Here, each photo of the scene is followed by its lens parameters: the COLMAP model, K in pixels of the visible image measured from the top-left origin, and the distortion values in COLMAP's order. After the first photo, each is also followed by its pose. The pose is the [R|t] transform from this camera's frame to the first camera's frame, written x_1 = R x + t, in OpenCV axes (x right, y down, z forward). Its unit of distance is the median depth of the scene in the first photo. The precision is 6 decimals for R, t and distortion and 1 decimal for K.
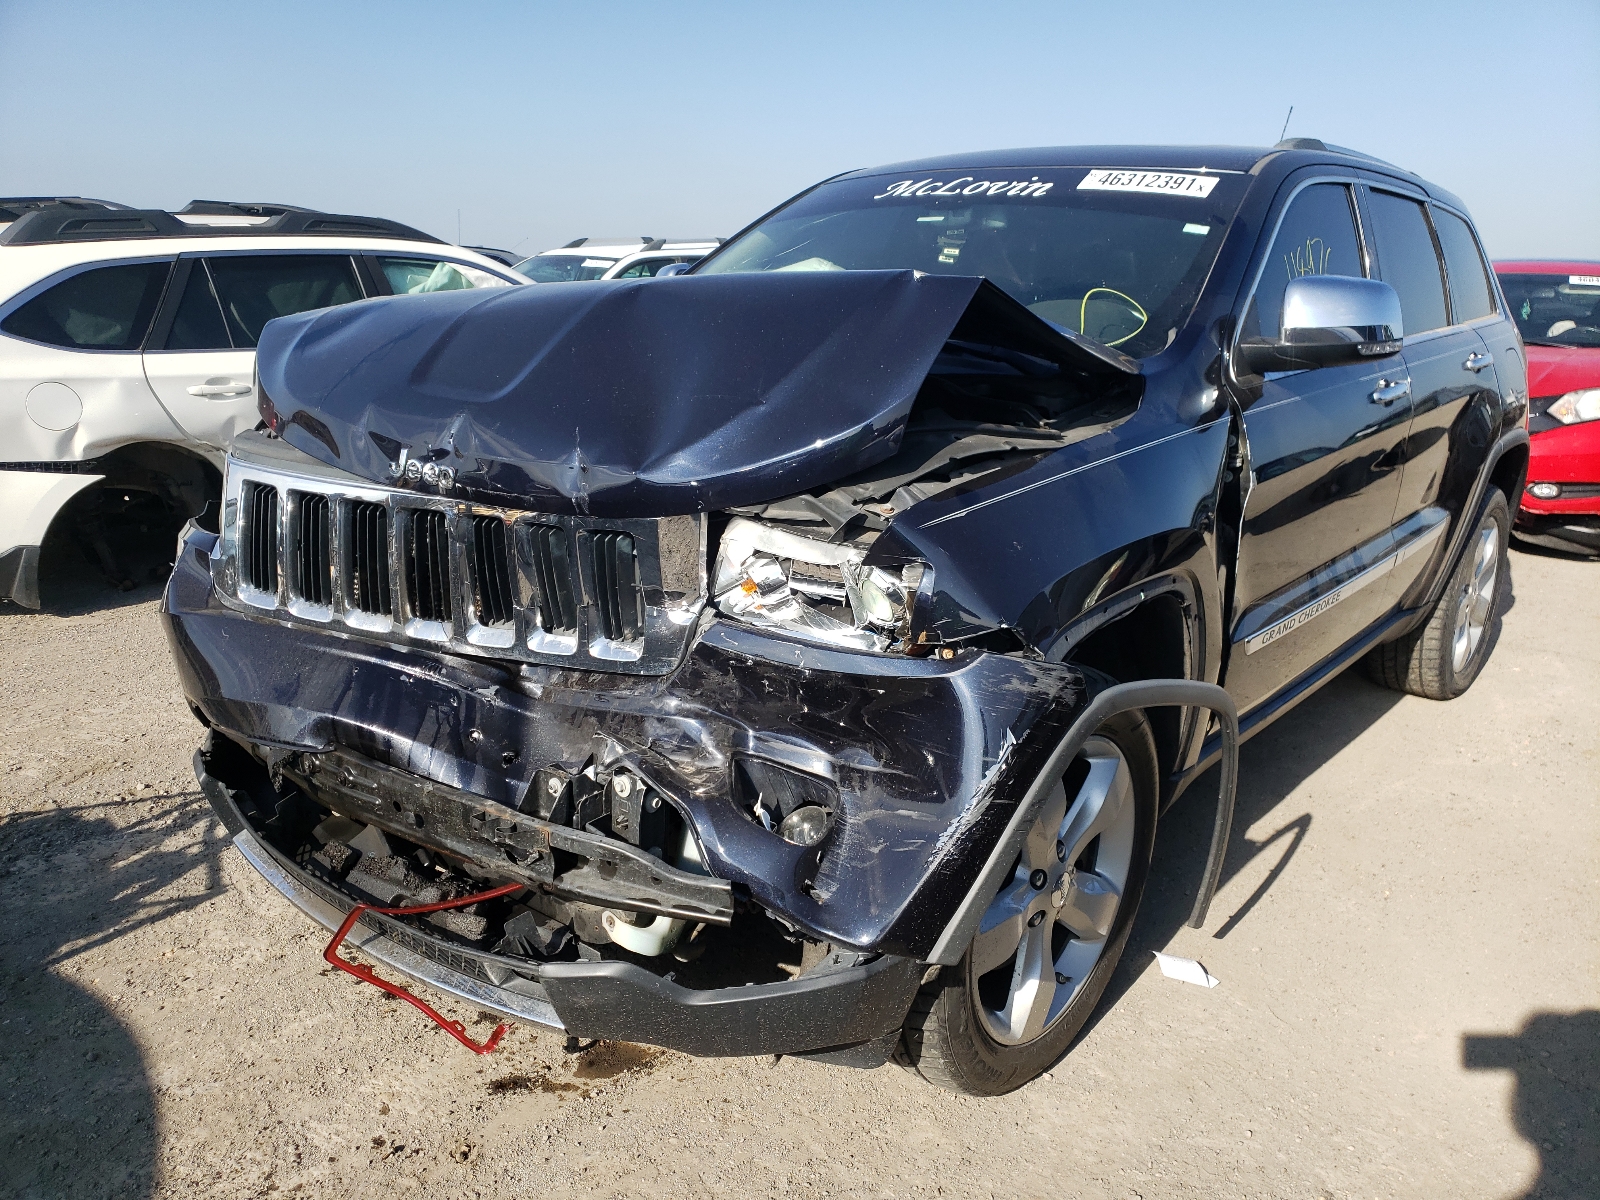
lens RADIAL K [[1213.6, 0, 805.1], [0, 1213.6, 598.5], [0, 0, 1]] dist [0.063410, -0.000540]
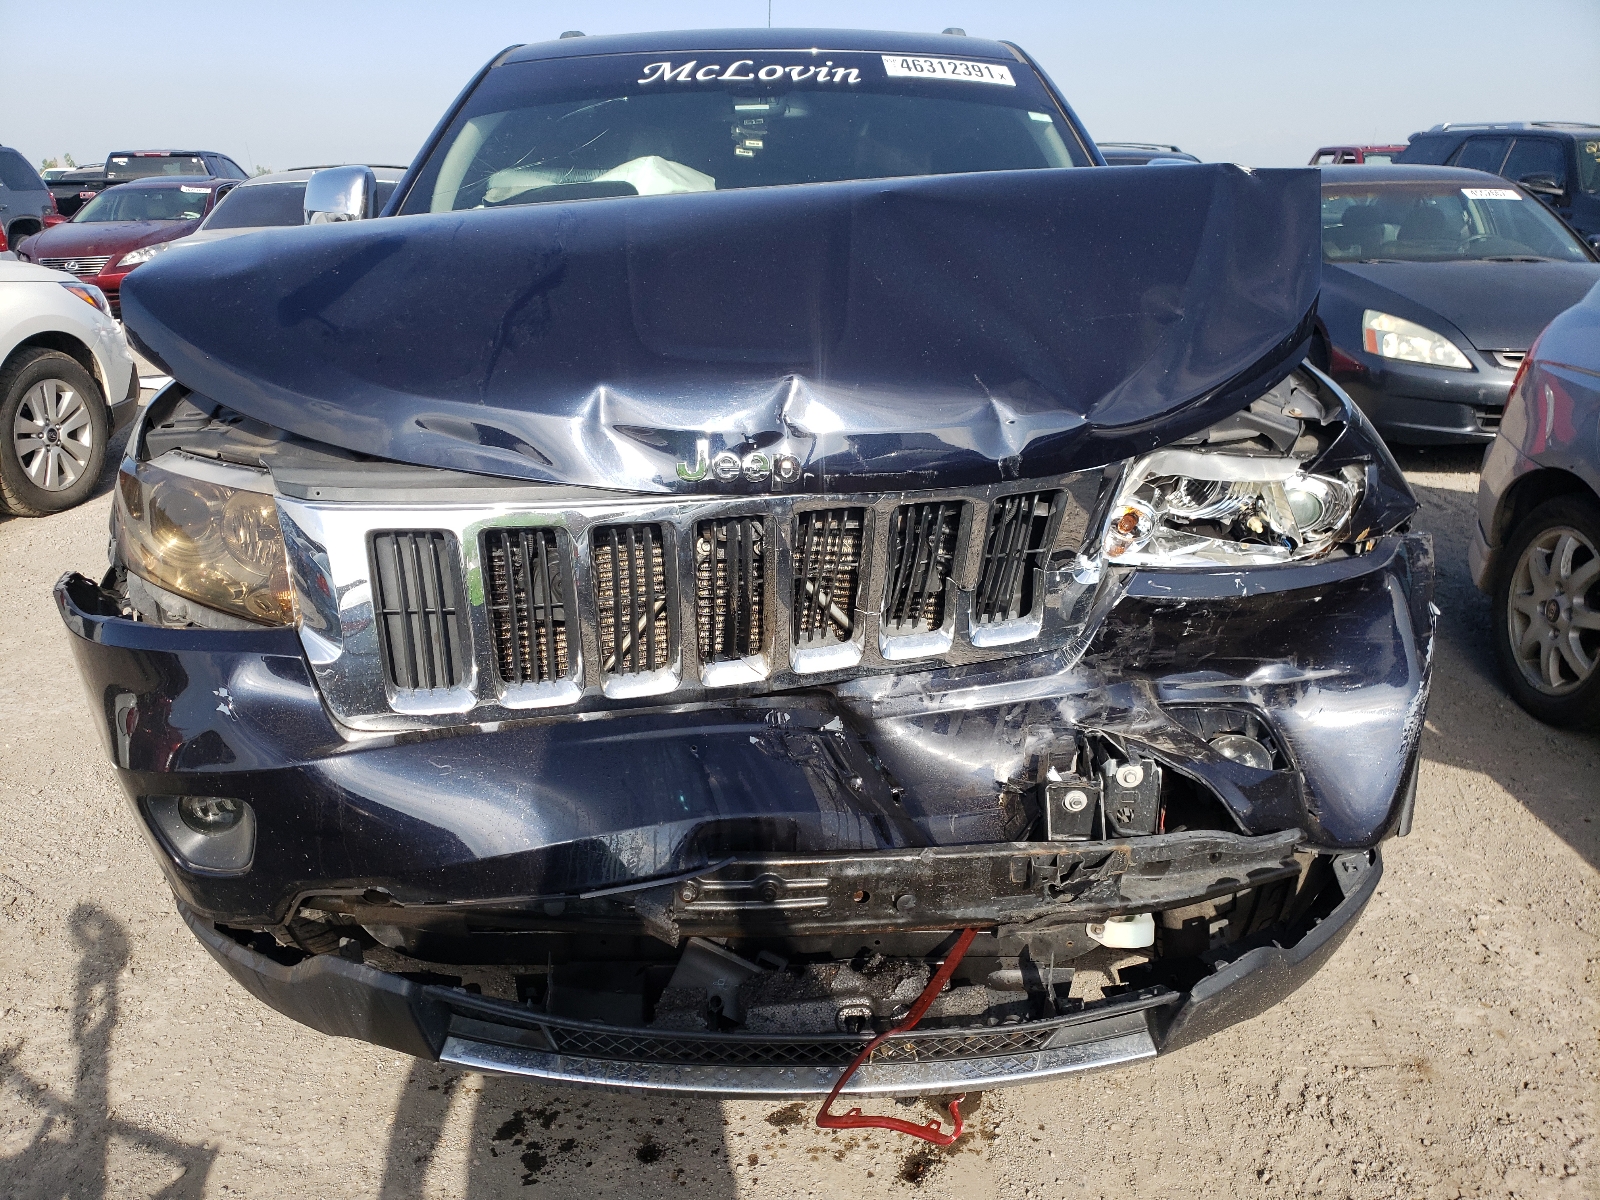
lens RADIAL K [[1186.7, 0, 795.7], [0, 1186.7, 599.3], [0, 0, 1]] dist [0.031934, 0.000772]
pose [[0.788251, -0.234354, 0.568980, -0.619138], [0.182818, 0.972078, 0.147113, -0.107763], [-0.587570, -0.011942, 0.809085, 0.351875]]
